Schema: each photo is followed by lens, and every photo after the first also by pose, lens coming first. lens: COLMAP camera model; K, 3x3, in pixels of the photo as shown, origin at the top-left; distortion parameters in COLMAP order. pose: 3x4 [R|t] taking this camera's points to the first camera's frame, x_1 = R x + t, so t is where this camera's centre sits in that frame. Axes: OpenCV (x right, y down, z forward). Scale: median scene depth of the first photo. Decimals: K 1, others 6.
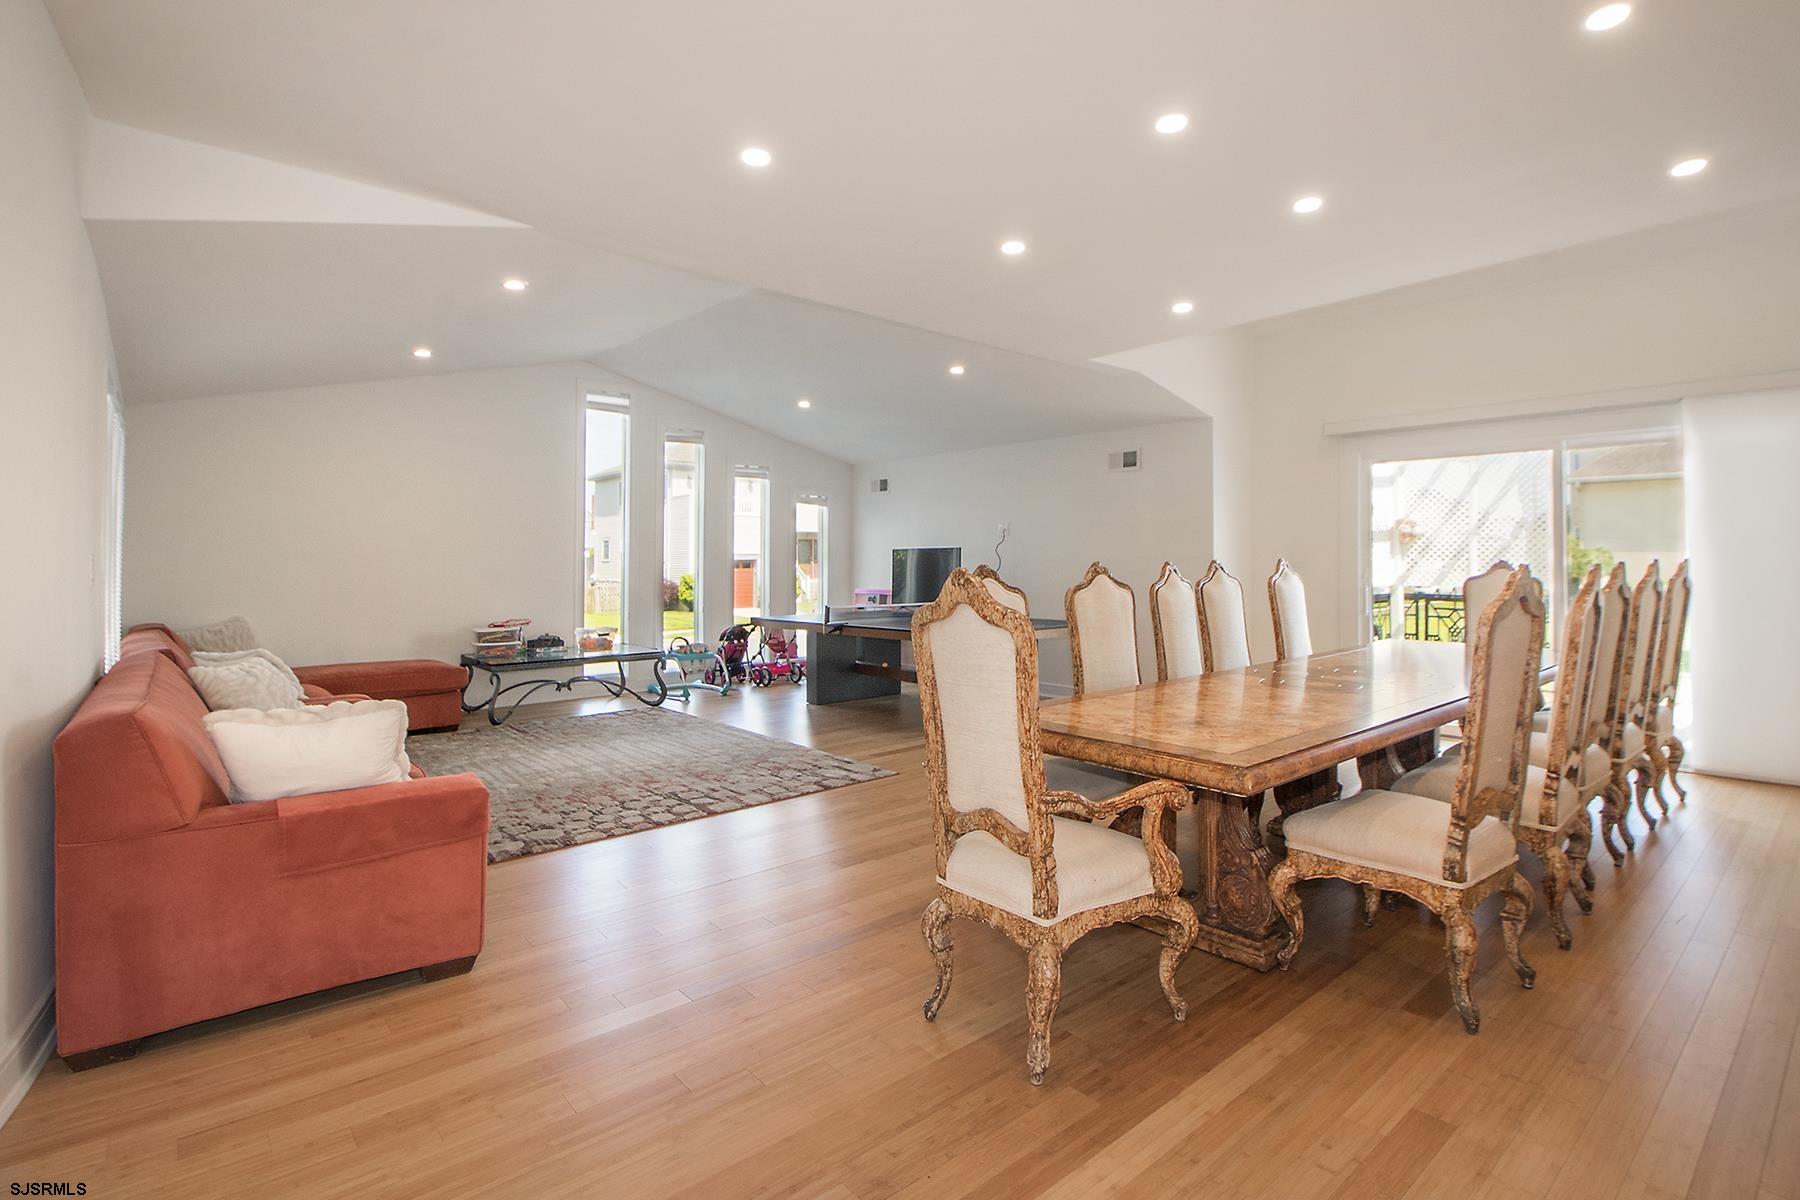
lens RADIAL K [[873.4, 0, 899.2], [0, 873.4, 523.2], [0, 0, 1]] dist [-0.020067, -0.000803]
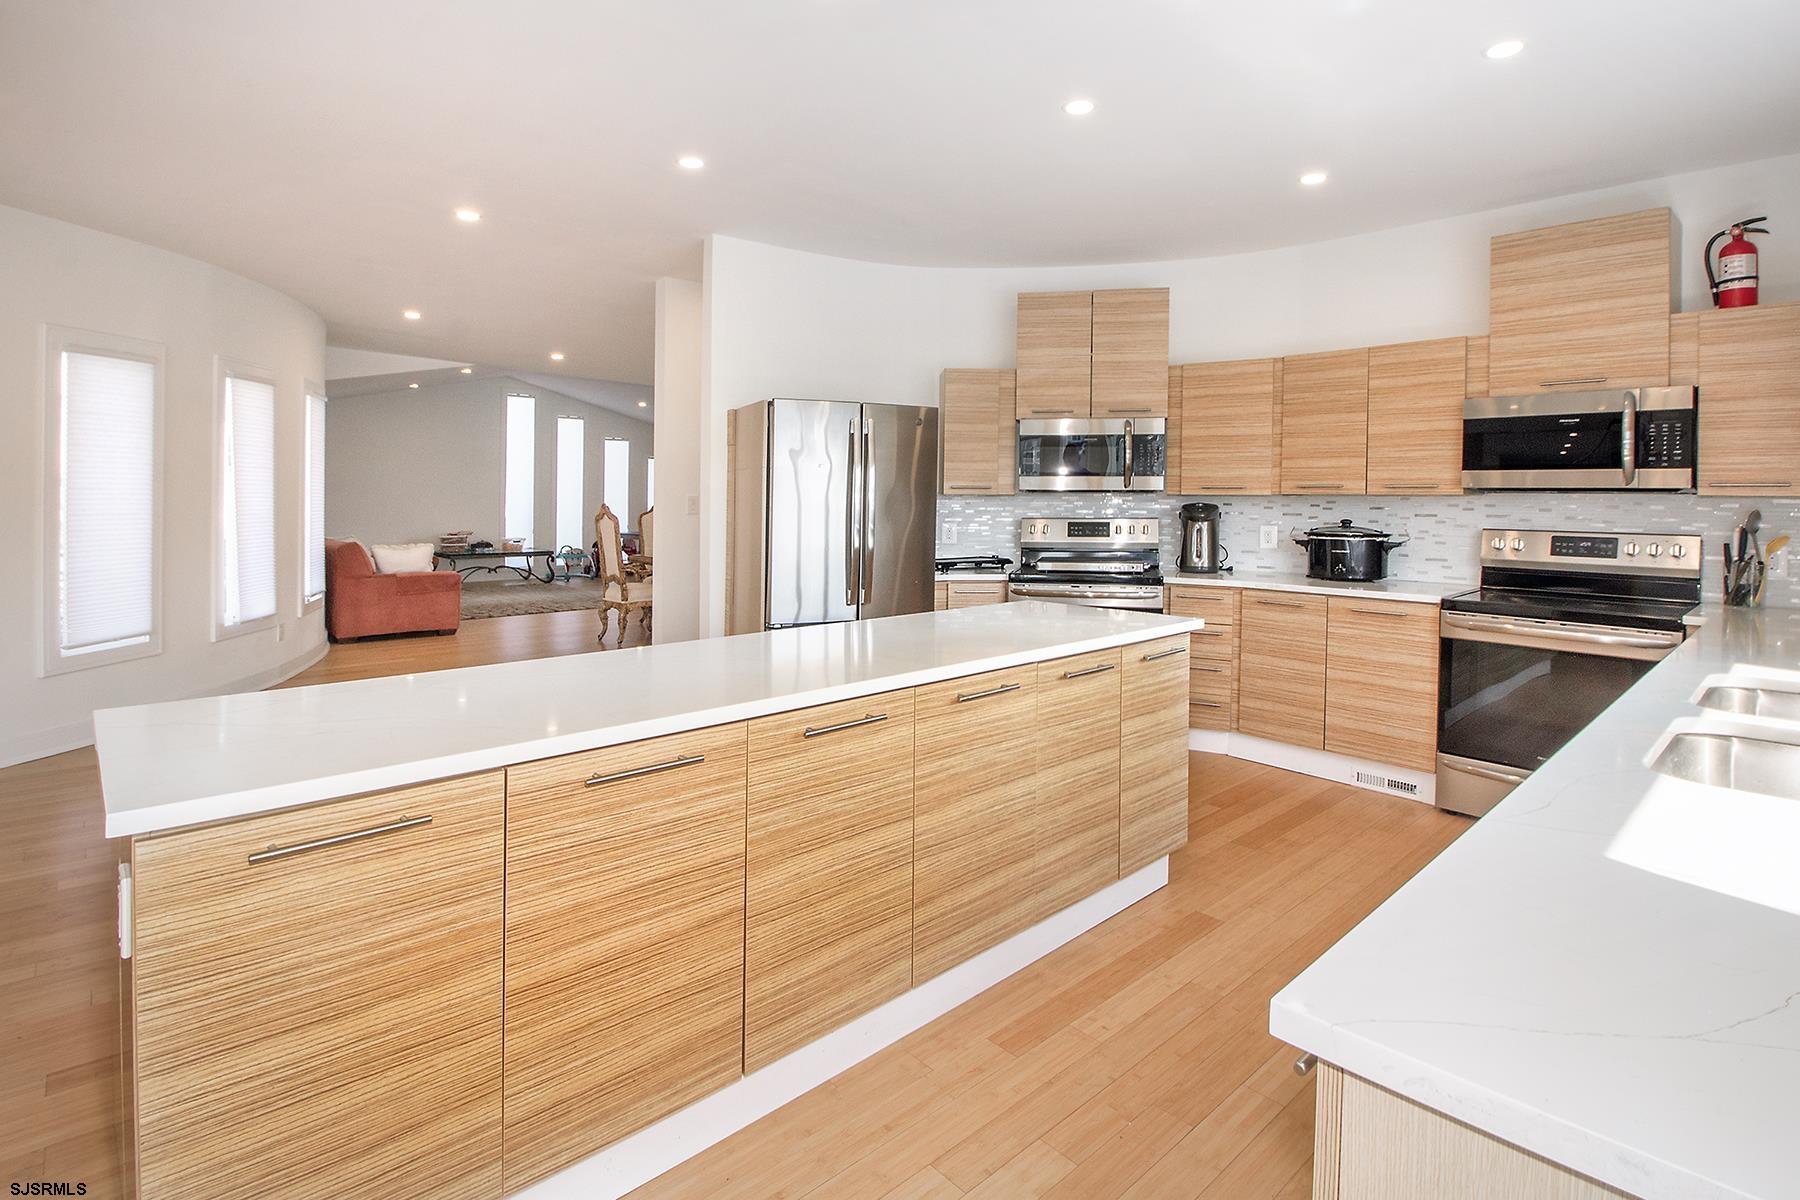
lens RADIAL K [[914.3, 0, 900.2], [0, 914.3, 499.7], [0, 0, 1]] dist [0.000216, -0.000415]
pose [[0.999046, 0.012985, 0.041687, 0.348860], [-0.014826, 0.998915, 0.044158, -0.044426], [-0.041068, -0.044734, 0.998154, -0.847334]]
